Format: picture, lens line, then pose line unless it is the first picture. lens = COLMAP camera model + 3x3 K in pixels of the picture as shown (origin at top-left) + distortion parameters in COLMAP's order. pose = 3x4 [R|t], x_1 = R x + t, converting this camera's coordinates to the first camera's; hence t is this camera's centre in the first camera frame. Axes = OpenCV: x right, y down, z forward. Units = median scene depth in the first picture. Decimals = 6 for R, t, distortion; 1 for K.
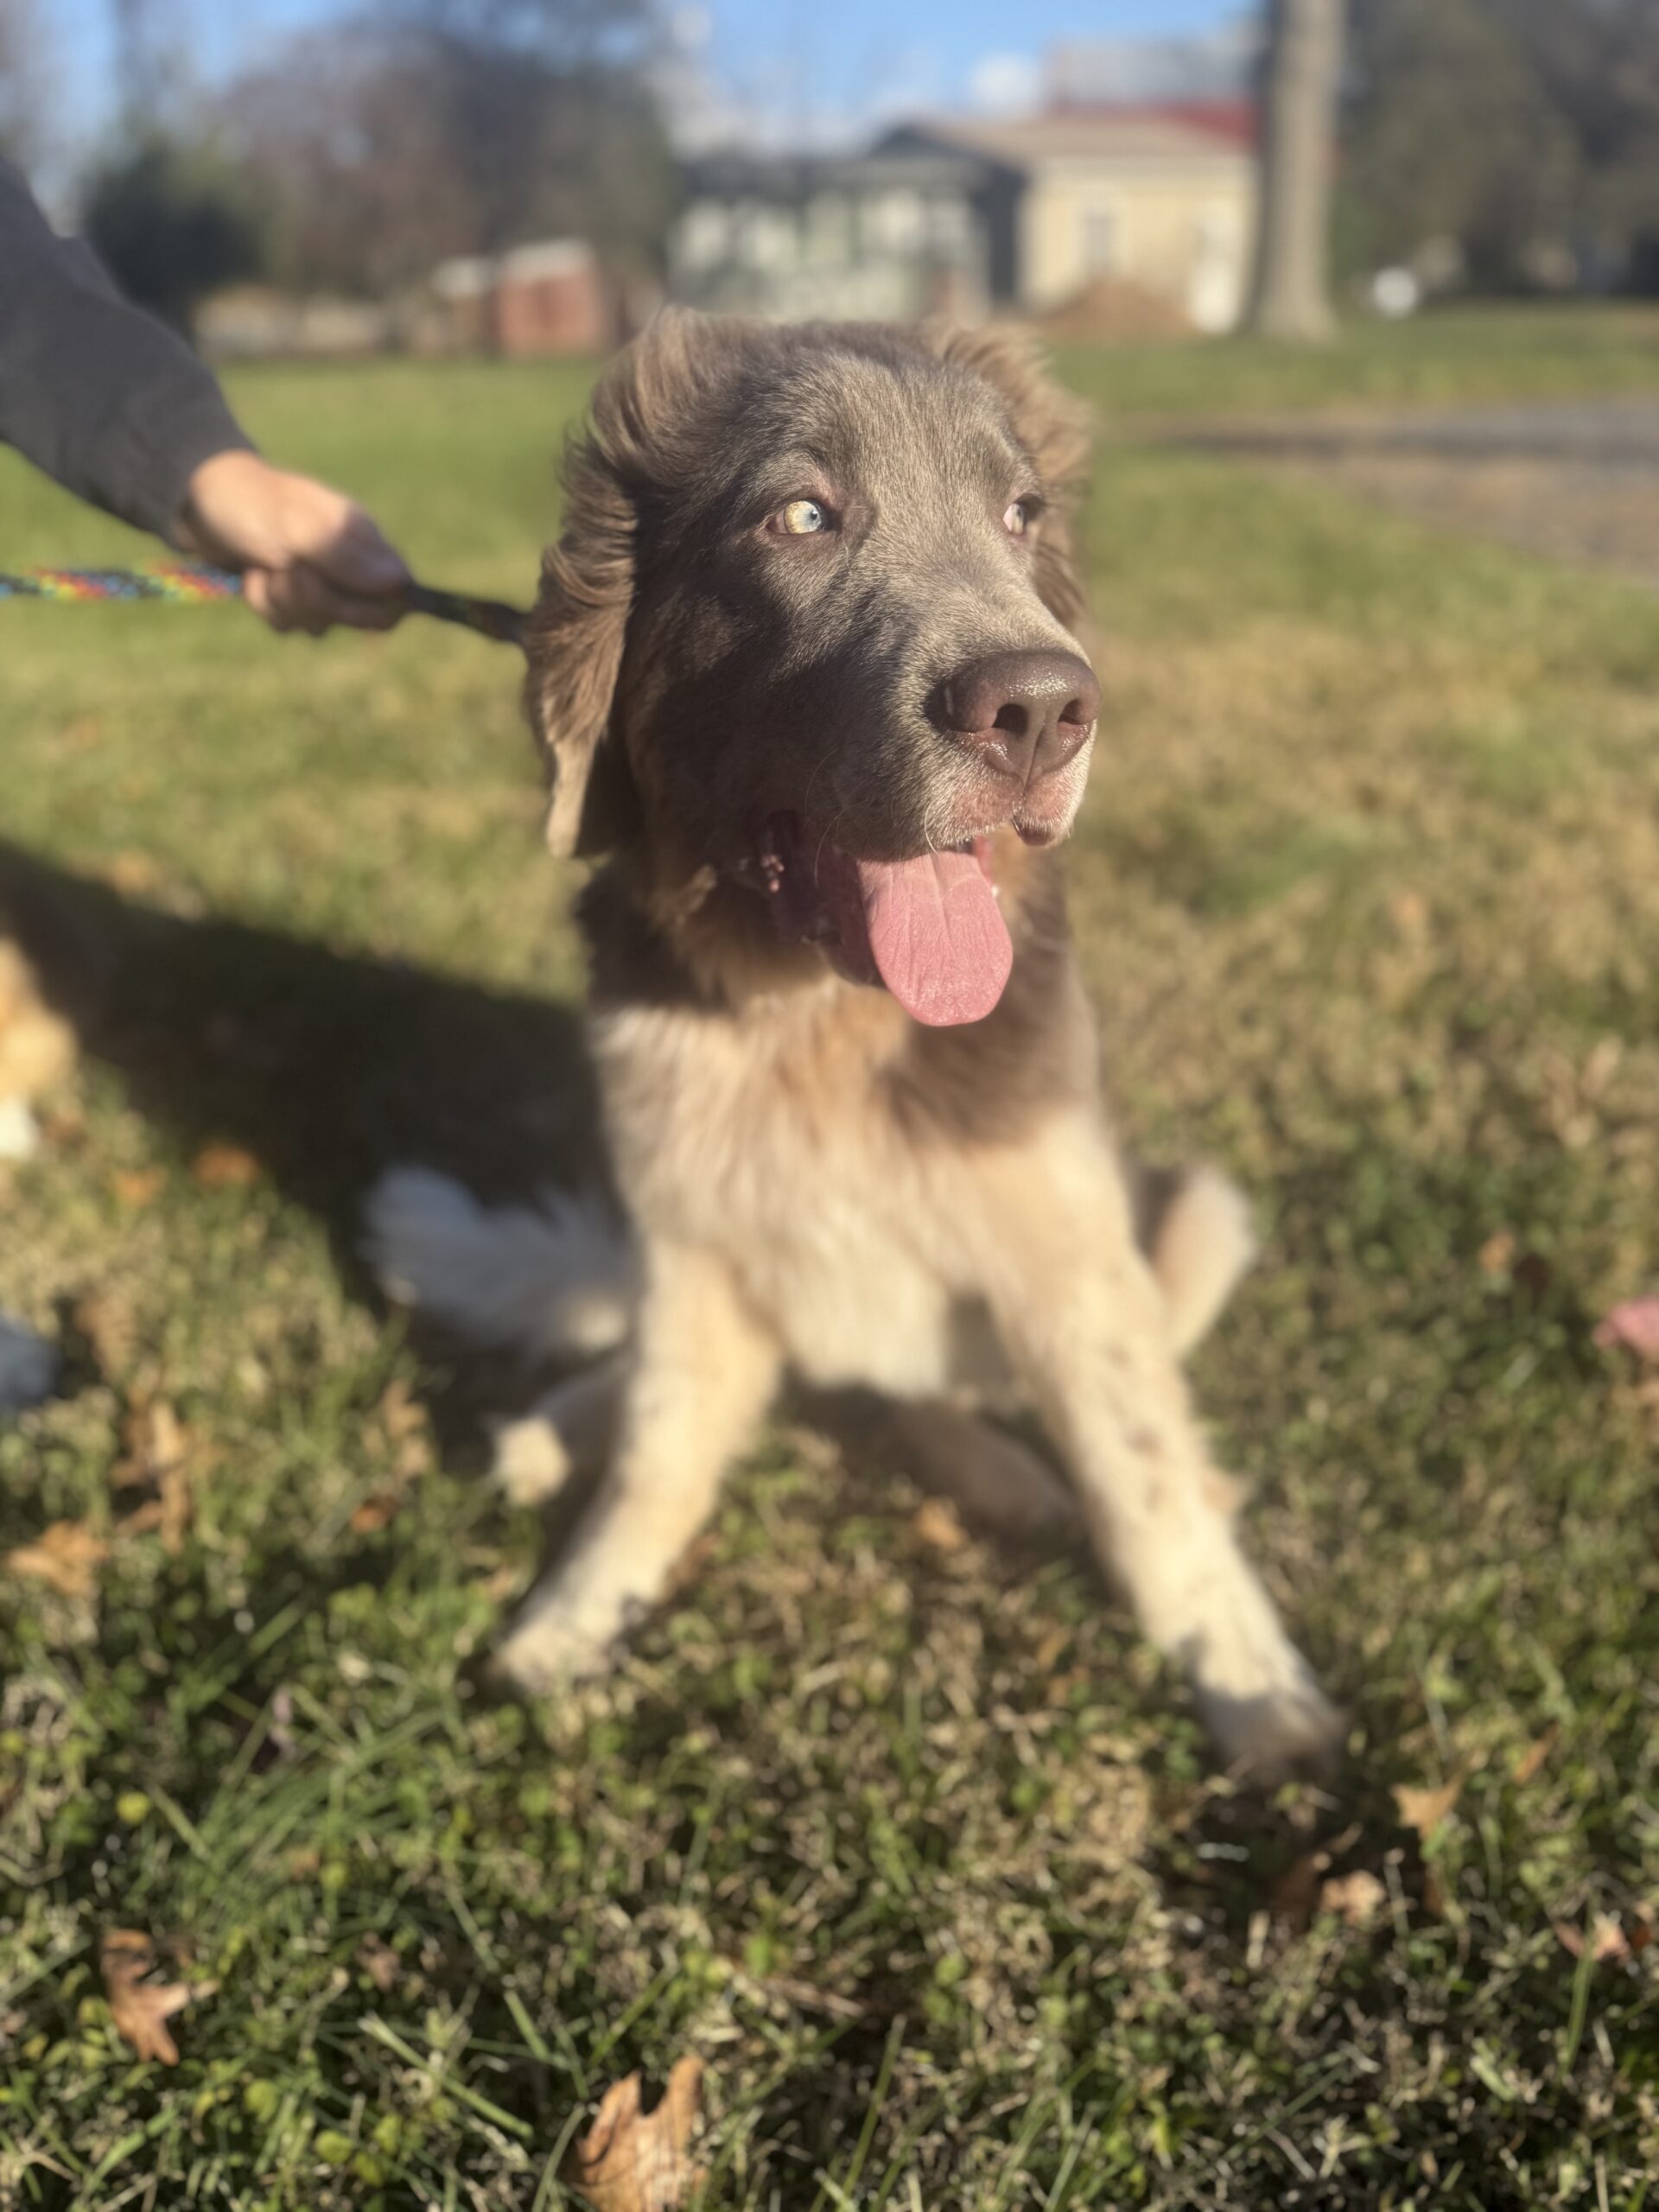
lens RADIAL K [[1527.3, 0, 829.5], [0, 1527.3, 1106.0], [0, 0, 1]] dist [-0.043823, 0.030062]
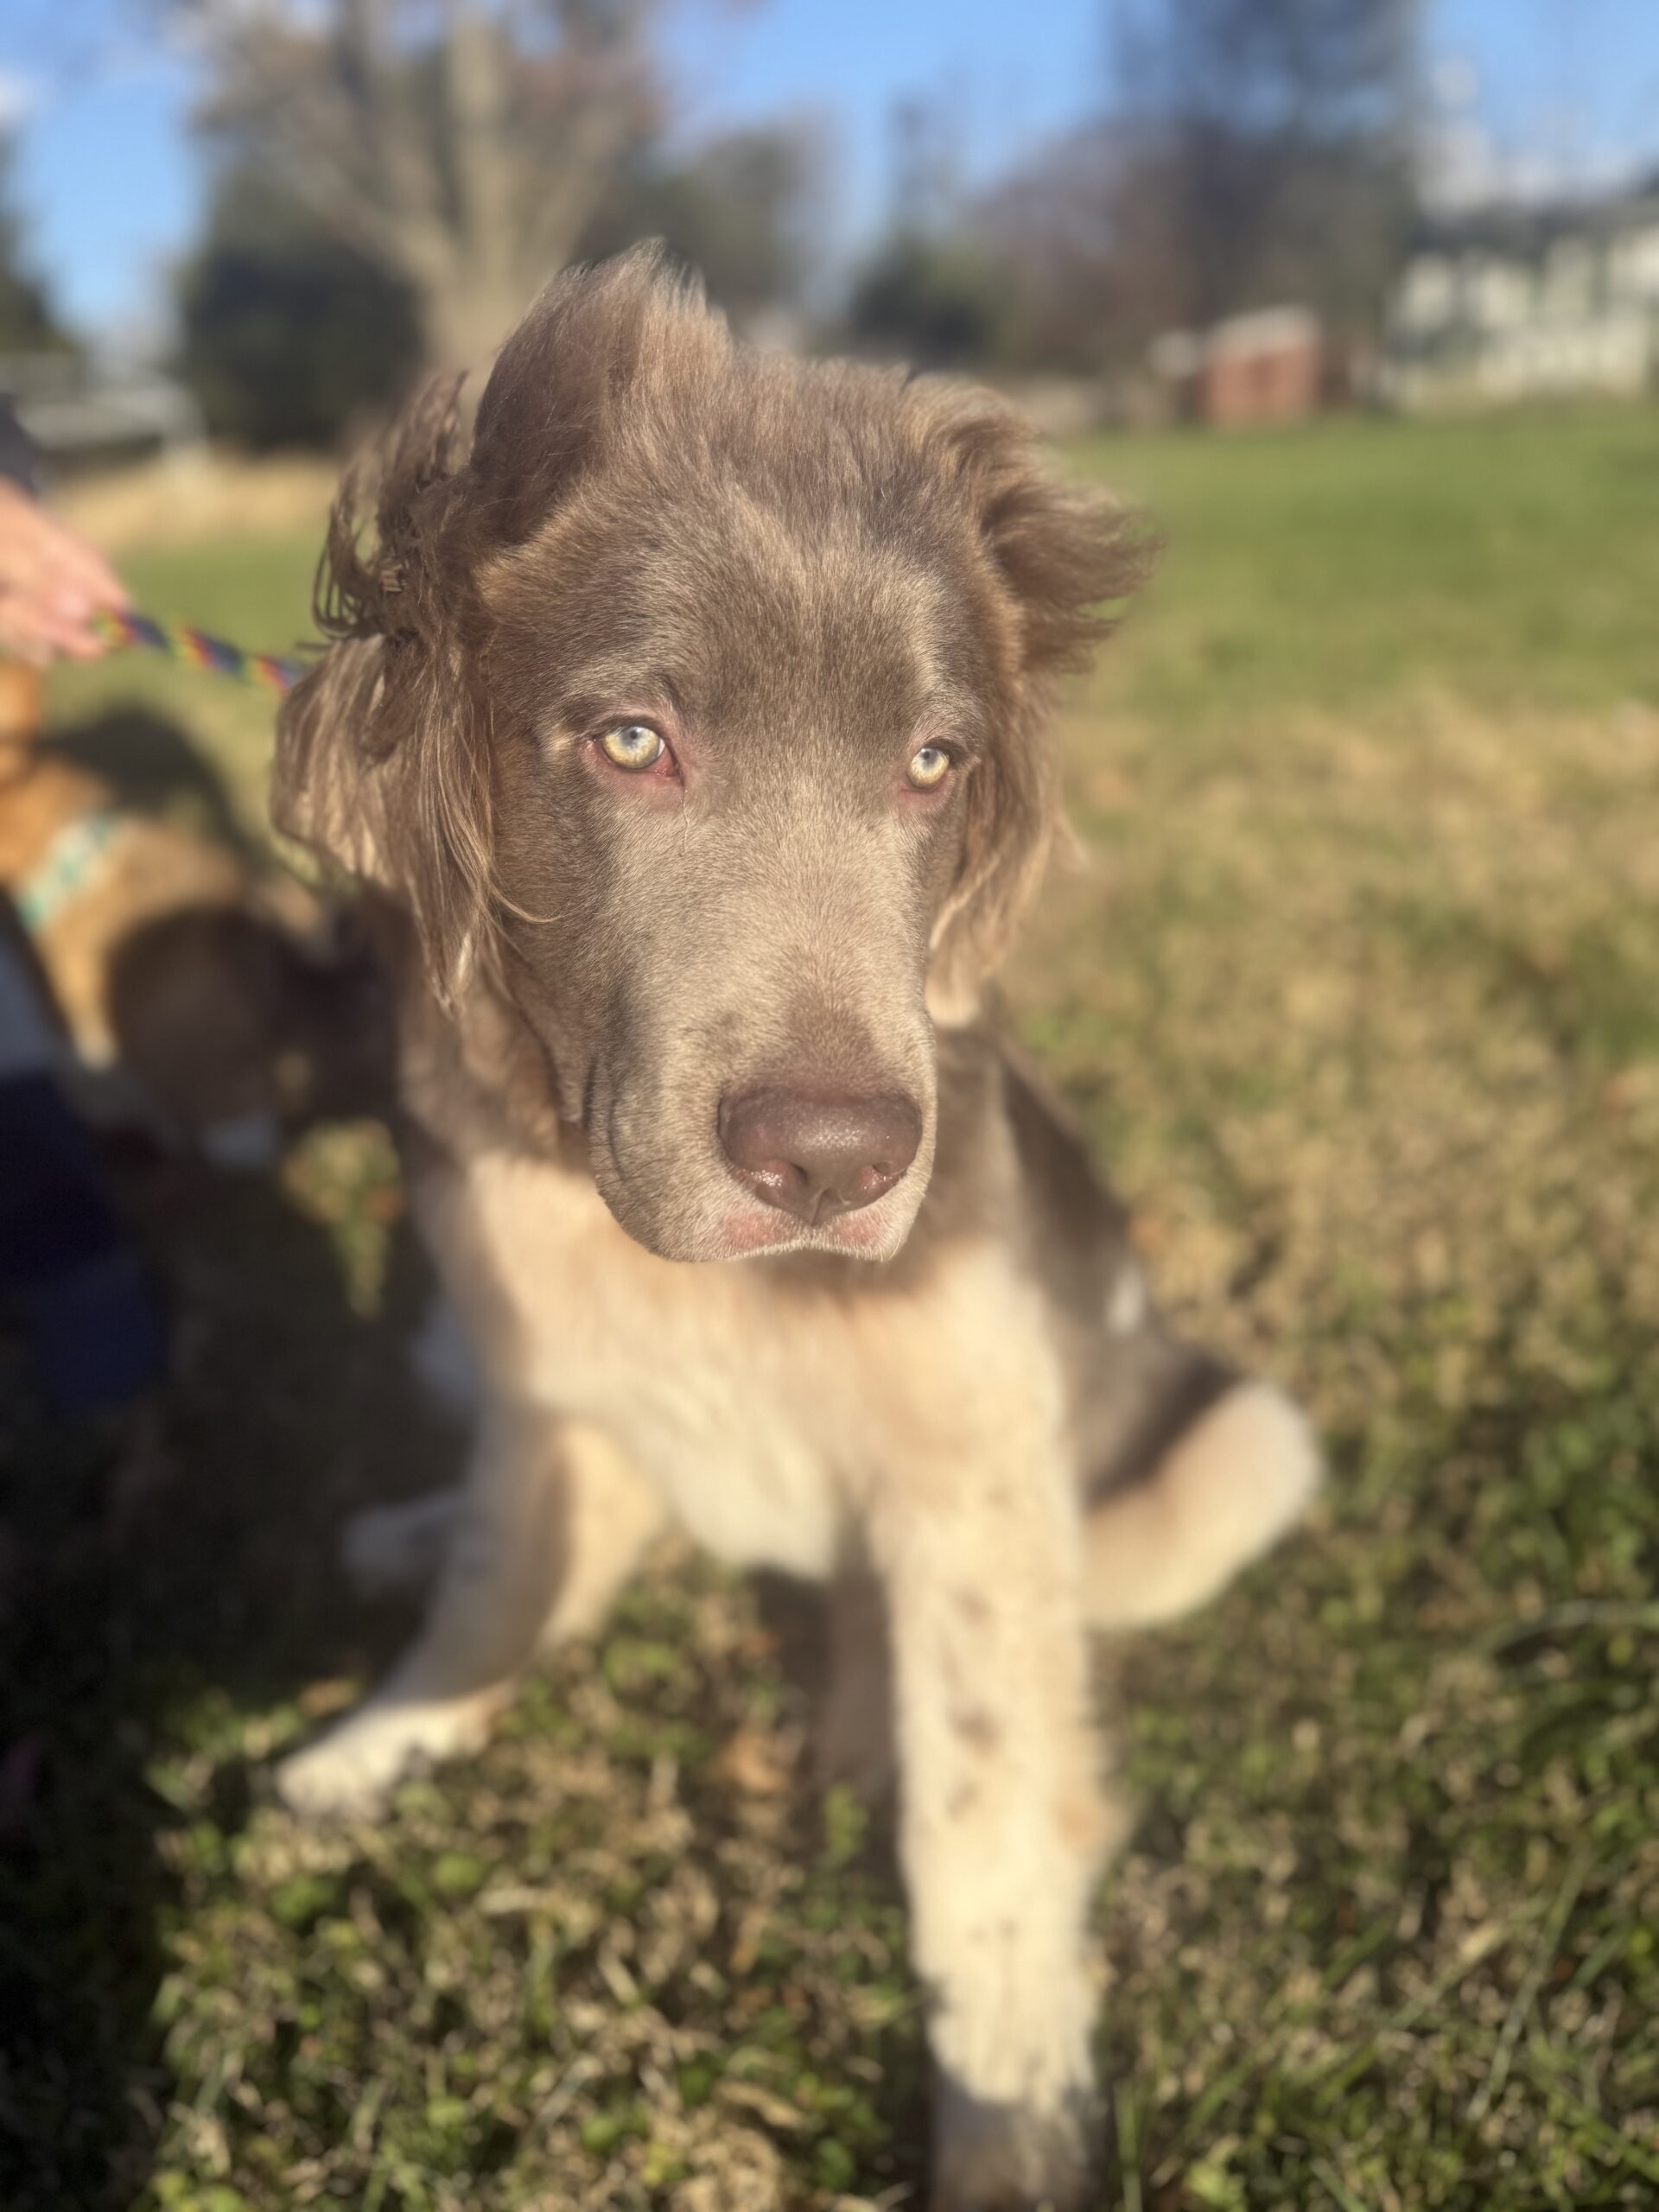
lens RADIAL K [[1525.9, 0, 866.1], [0, 1525.9, 1105.3], [0, 0, 1]] dist [-0.013562, -0.001865]
pose [[0.918087, 0.114954, -0.379343, 0.358073], [-0.130854, 0.991268, -0.016304, -0.068391], [0.374156, 0.064607, 0.925112, 0.187388]]
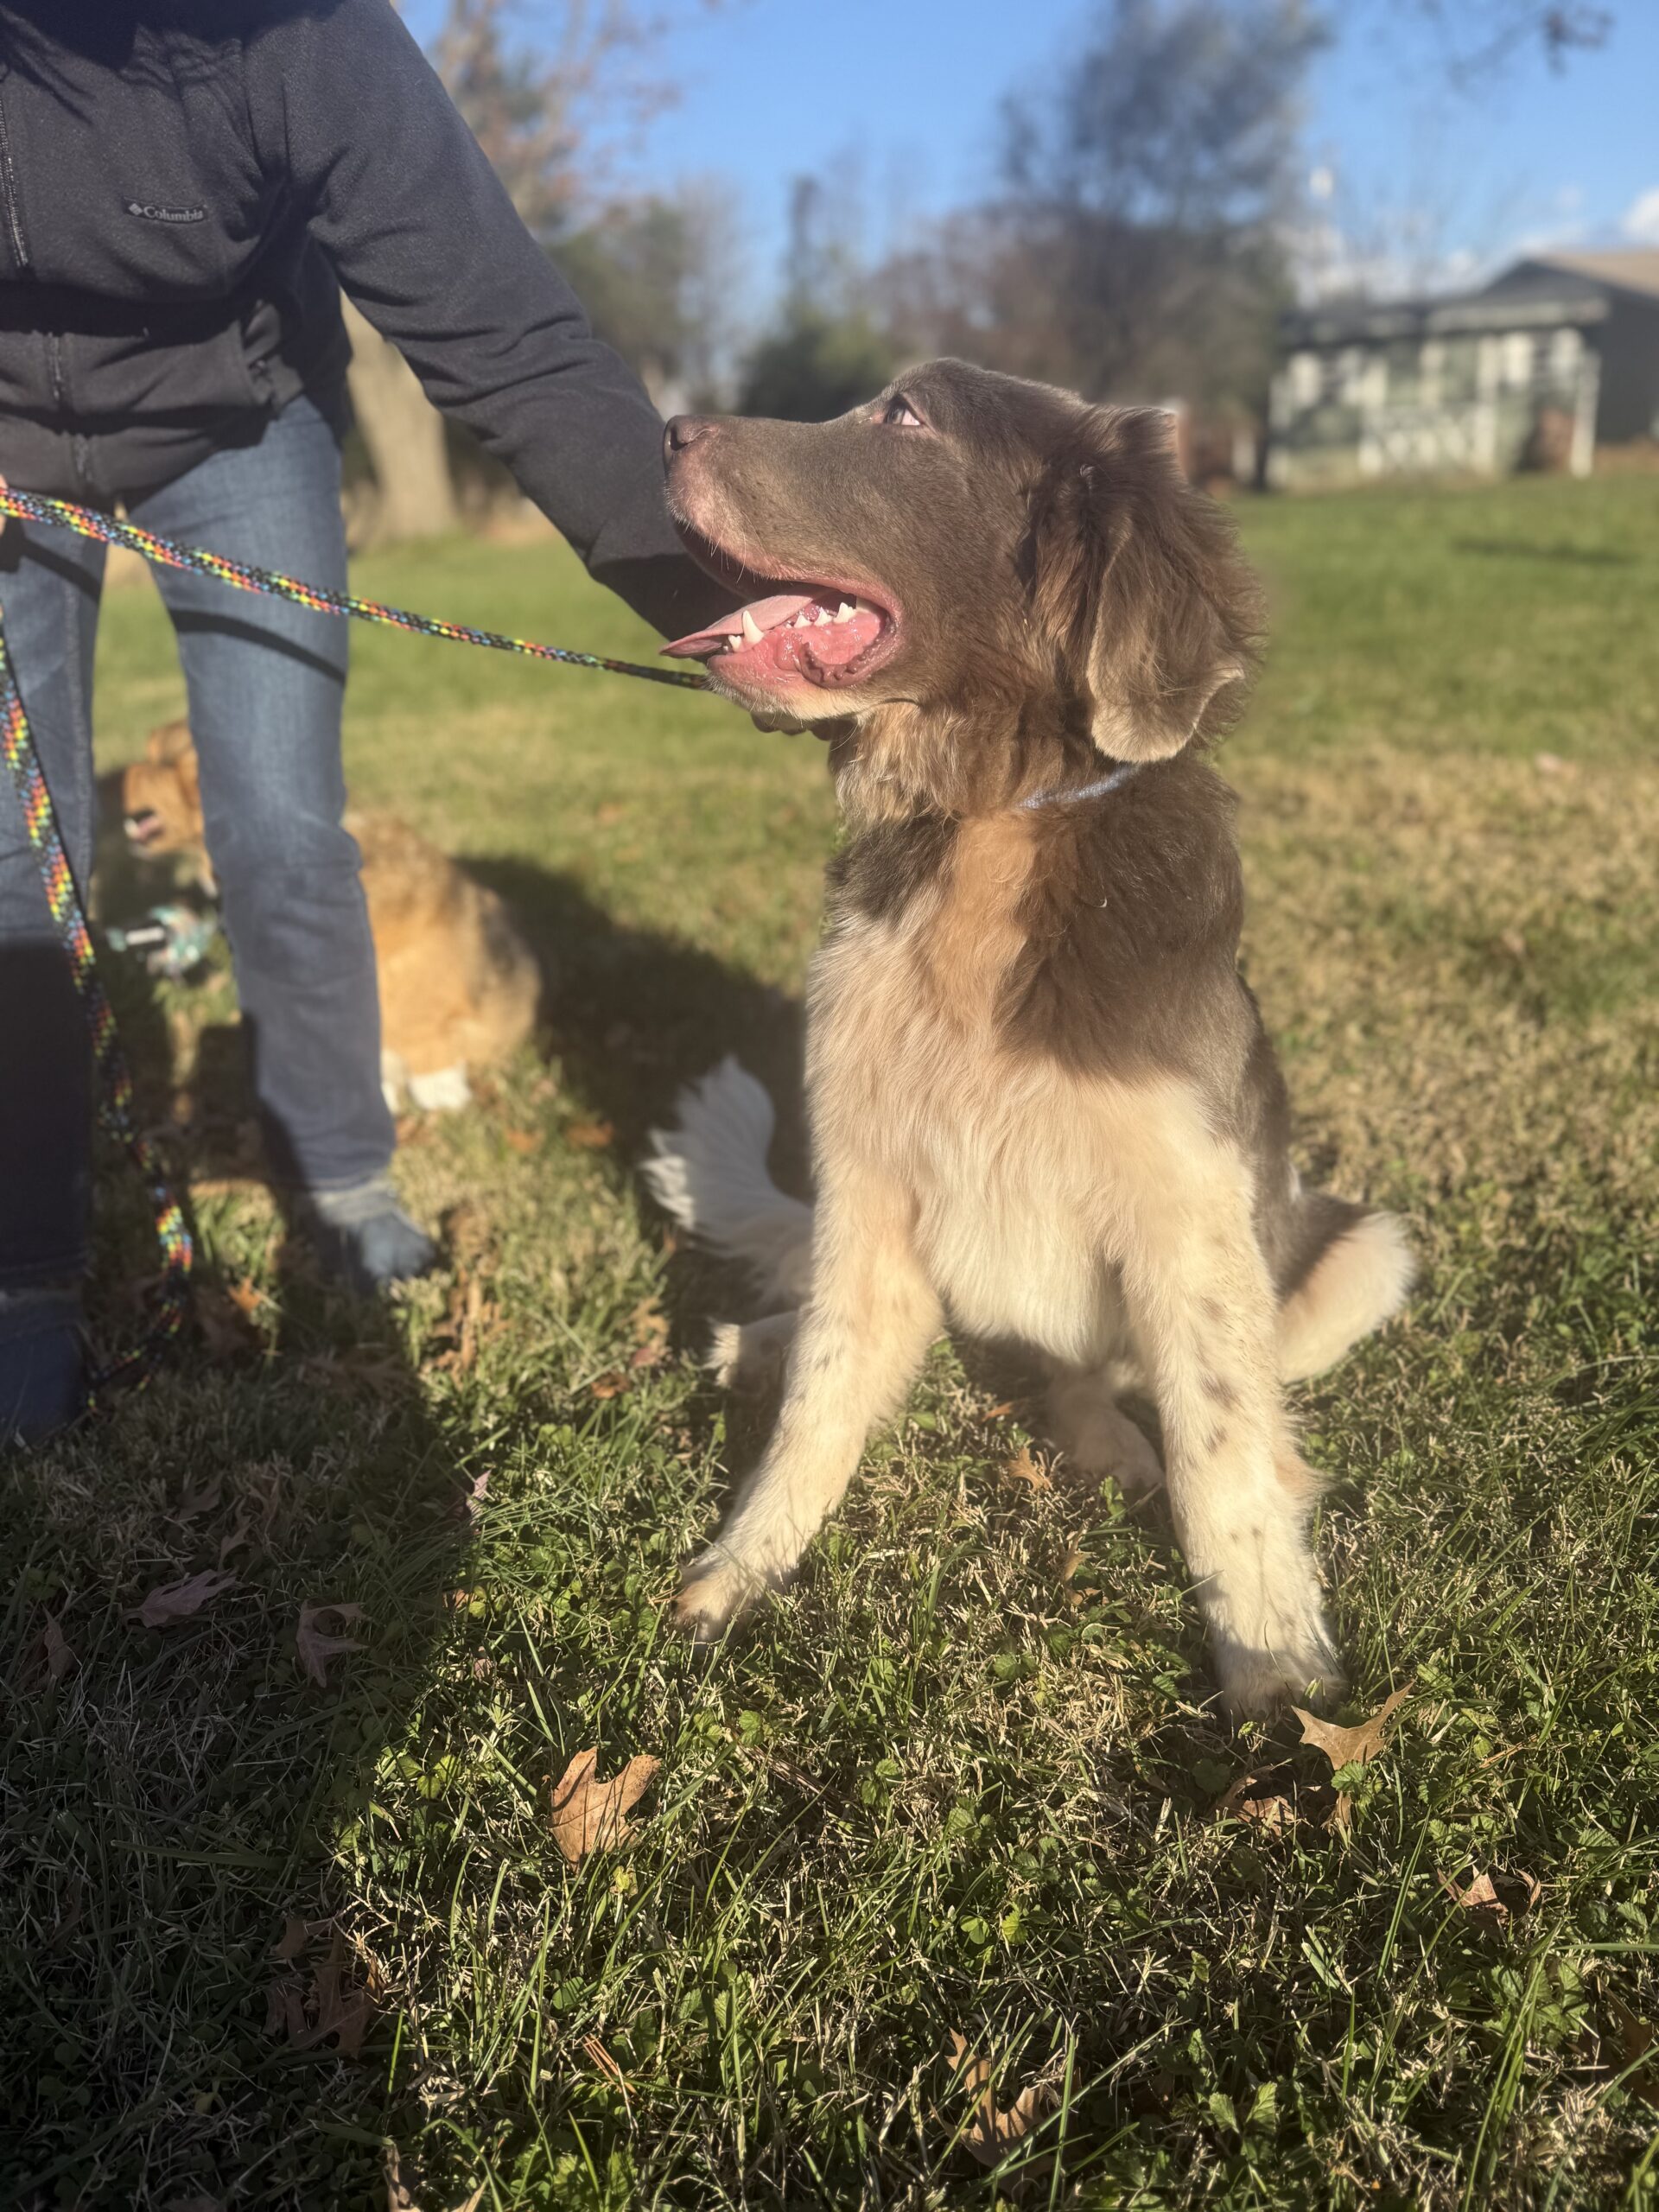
lens RADIAL K [[1527.3, 0, 829.5], [0, 1527.3, 1106.0], [0, 0, 1]] dist [-0.043823, 0.030062]
pose [[0.936837, 0.107957, -0.332688, 0.246397], [-0.134818, 0.989132, -0.058670, 0.085297], [0.322738, 0.099816, 0.941210, -0.126678]]
